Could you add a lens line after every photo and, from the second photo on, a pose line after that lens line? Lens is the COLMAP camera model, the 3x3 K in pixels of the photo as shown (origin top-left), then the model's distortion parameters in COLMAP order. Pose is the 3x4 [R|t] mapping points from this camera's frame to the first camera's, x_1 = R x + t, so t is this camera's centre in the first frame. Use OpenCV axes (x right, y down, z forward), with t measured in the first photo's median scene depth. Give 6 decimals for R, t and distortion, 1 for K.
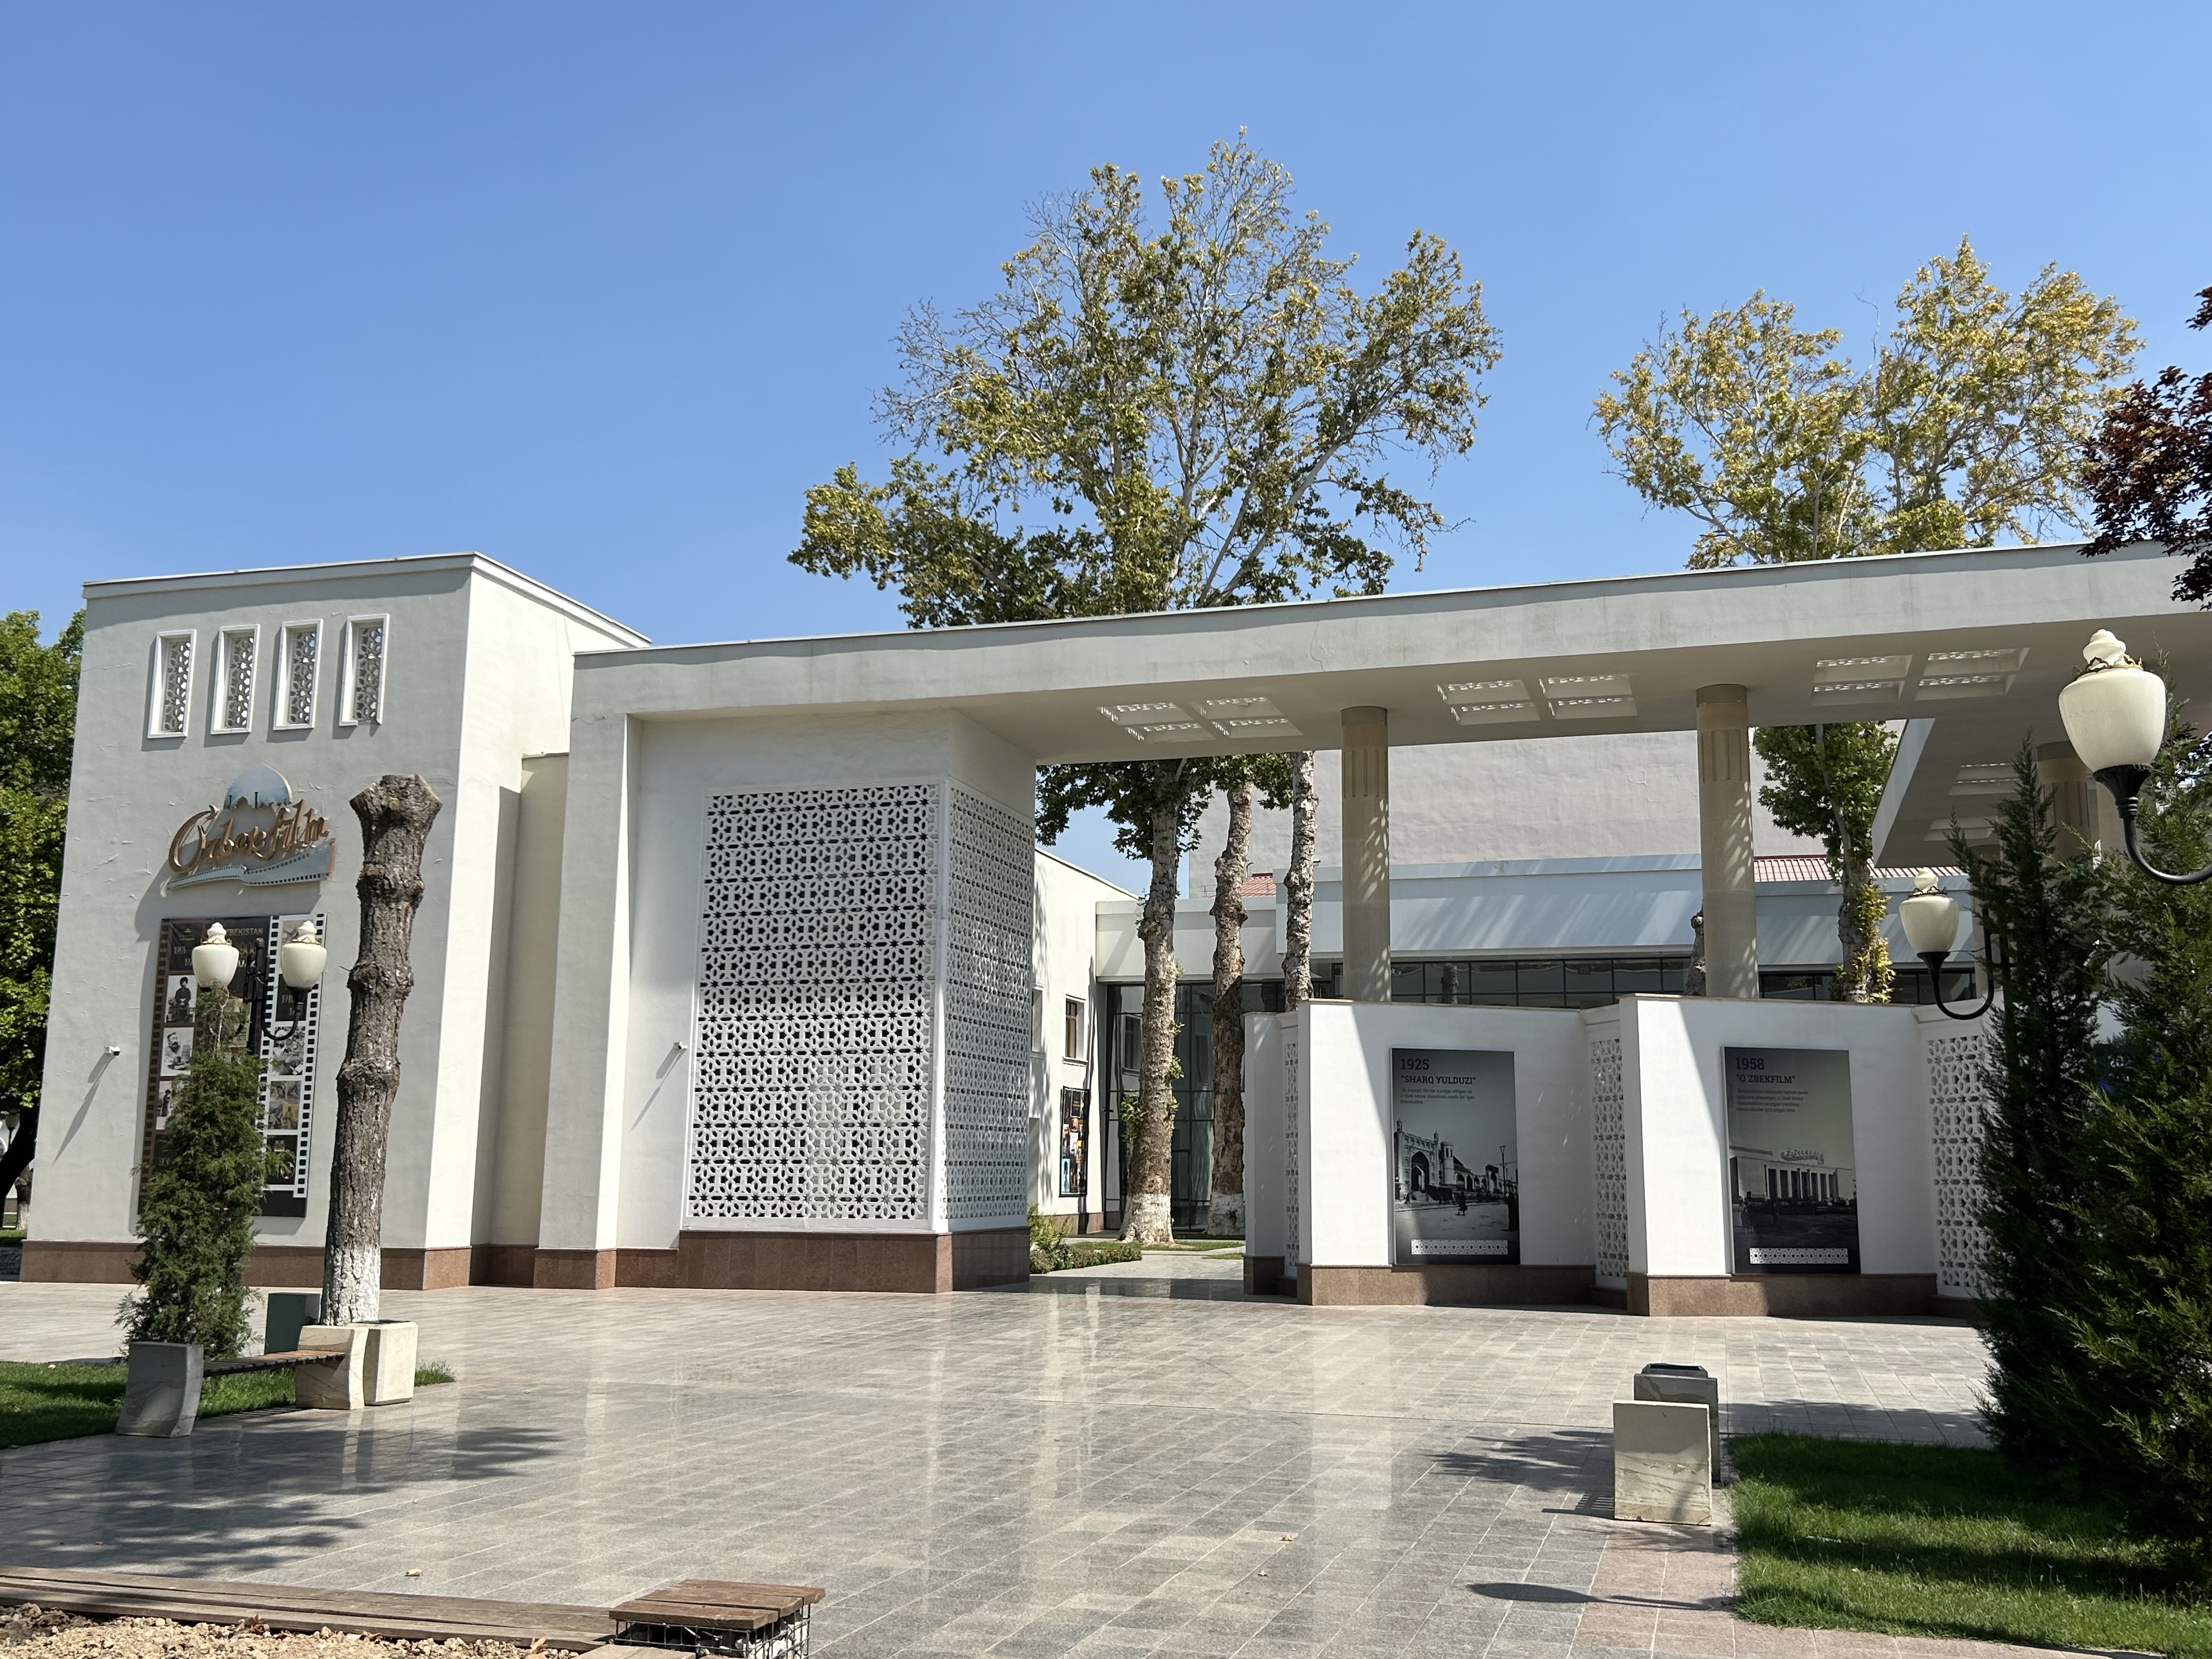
lens RADIAL K [[1986.2, 0, 1106.0], [0, 1986.2, 829.5], [0, 0, 1]] dist [0.037619, -0.093336]
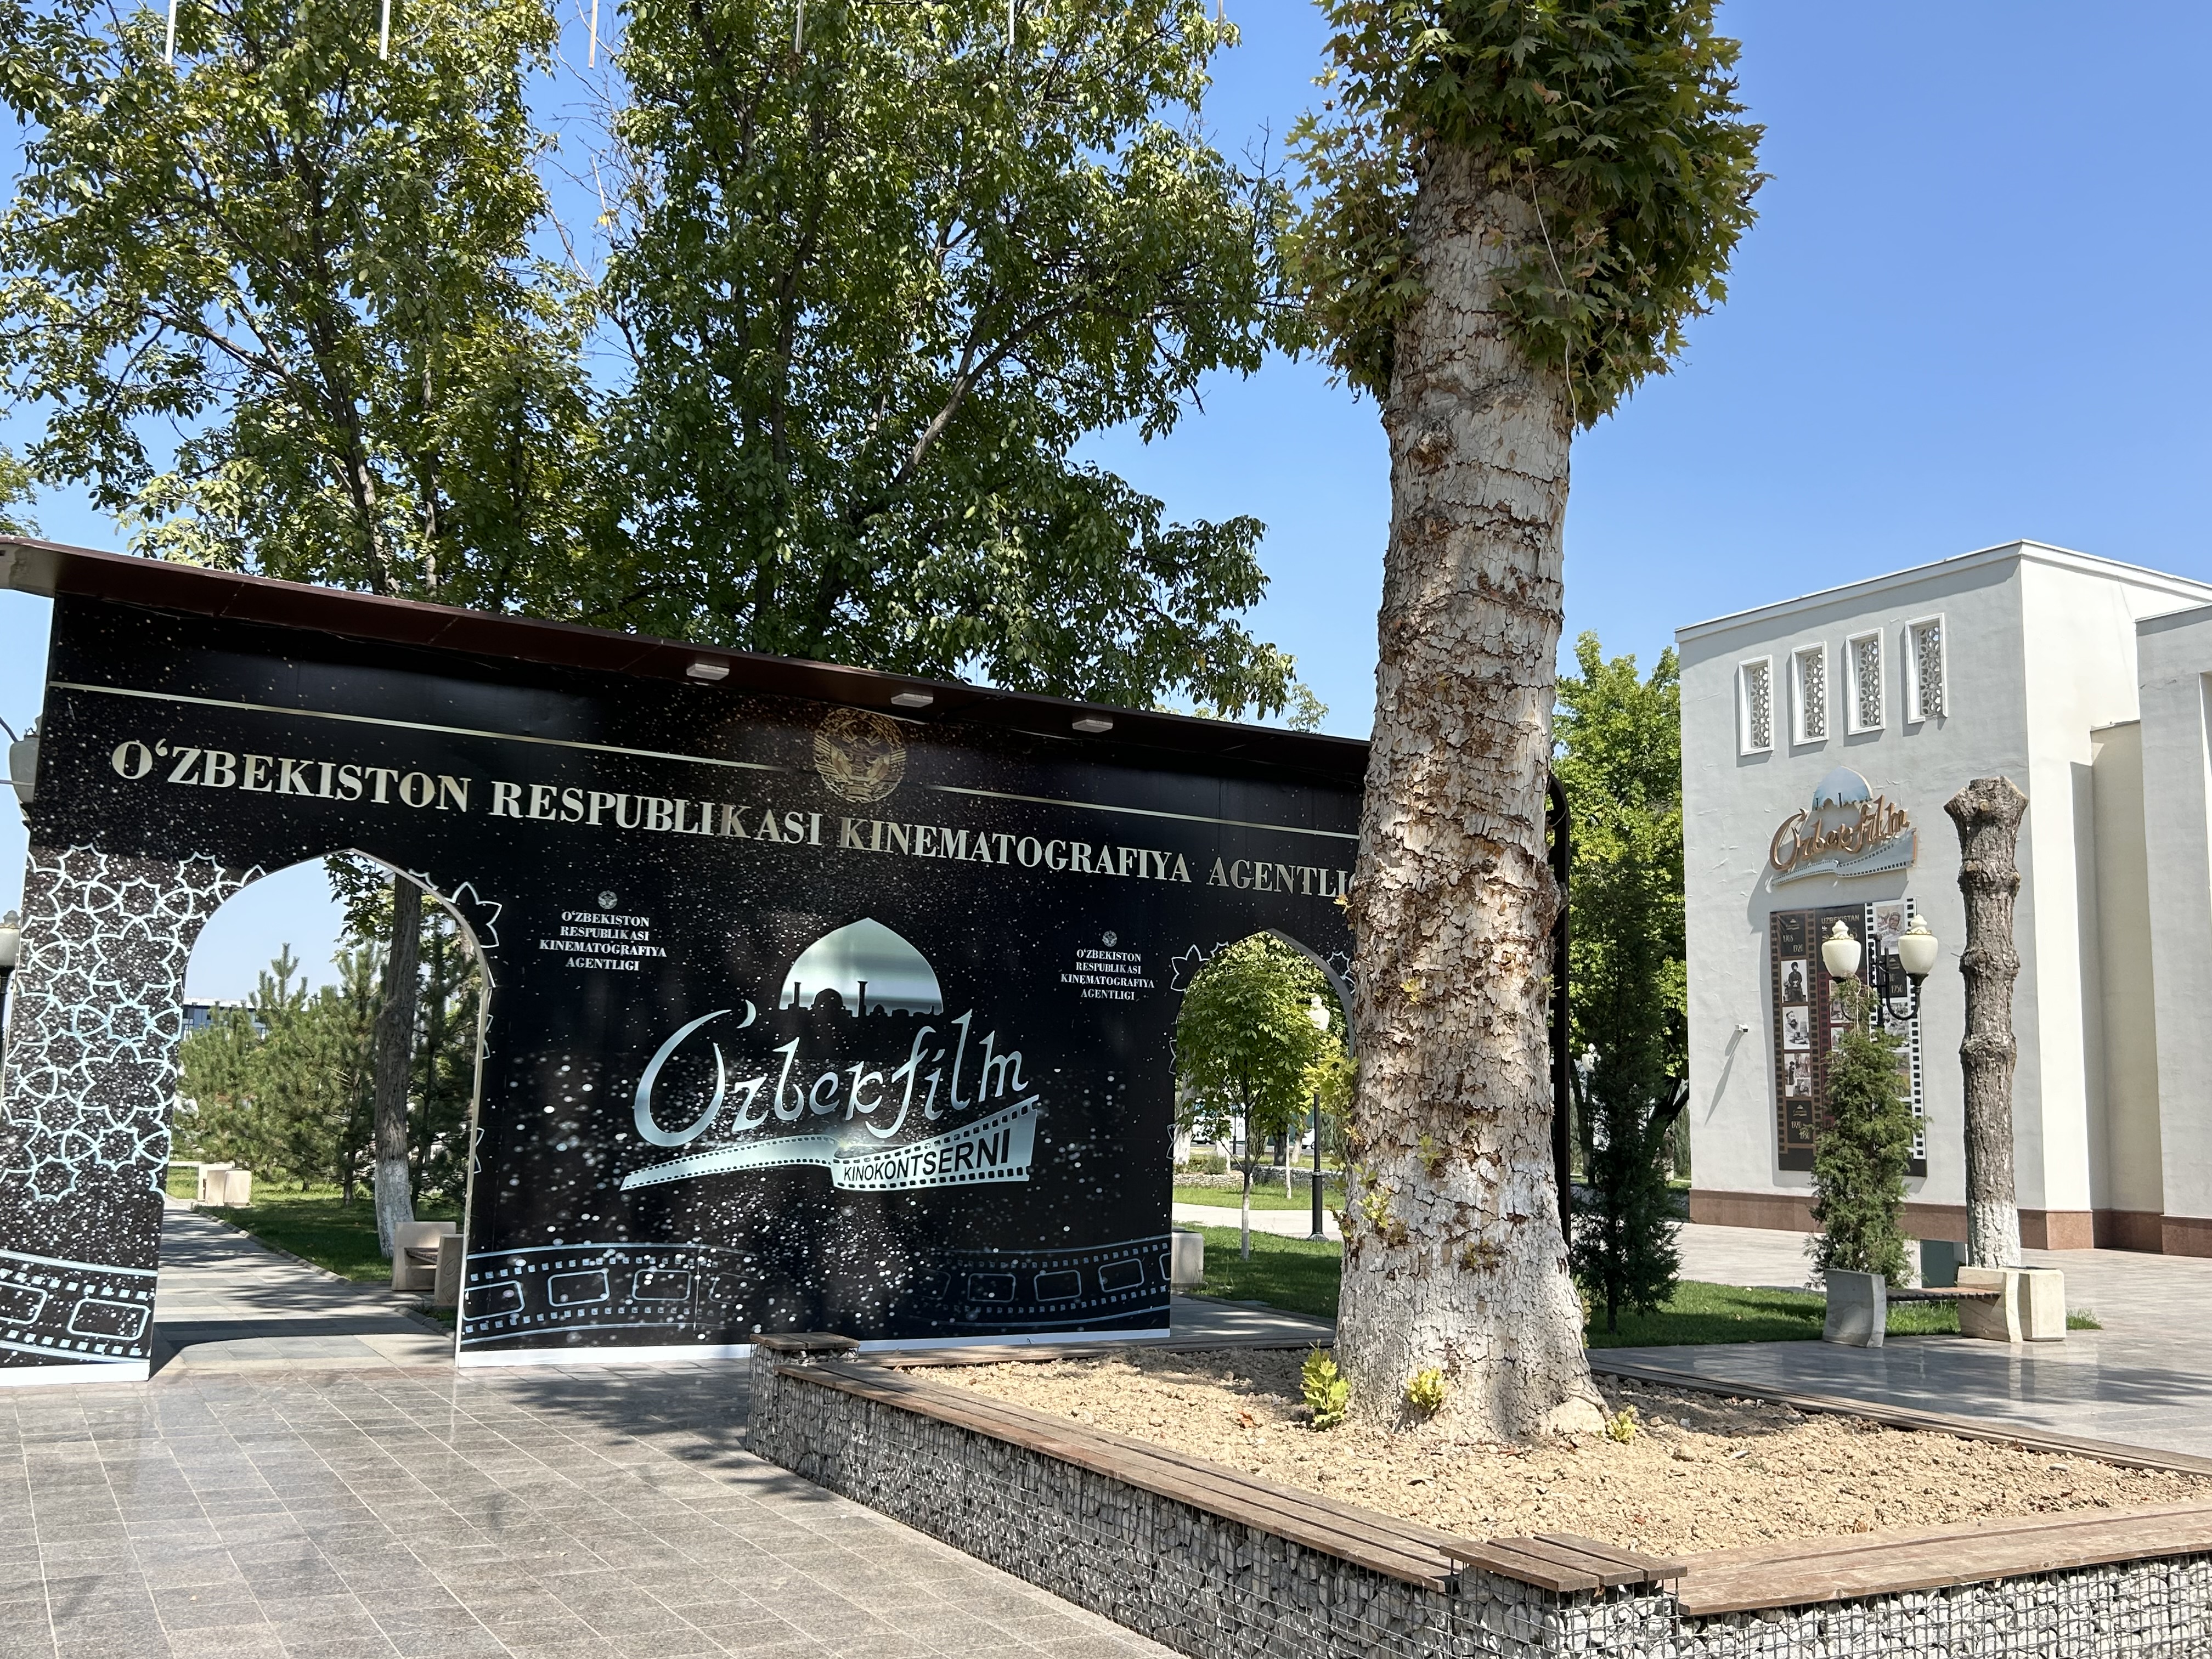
lens RADIAL K [[2008.4, 0, 1106.0], [0, 2008.4, 829.5], [0, 0, 1]] dist [0.009332, 0.009367]
pose [[0.736894, -0.086294, -0.670478, 0.021830], [0.098310, 0.994955, -0.020008, -0.016630], [0.668822, -0.051171, 0.741659, -0.106102]]
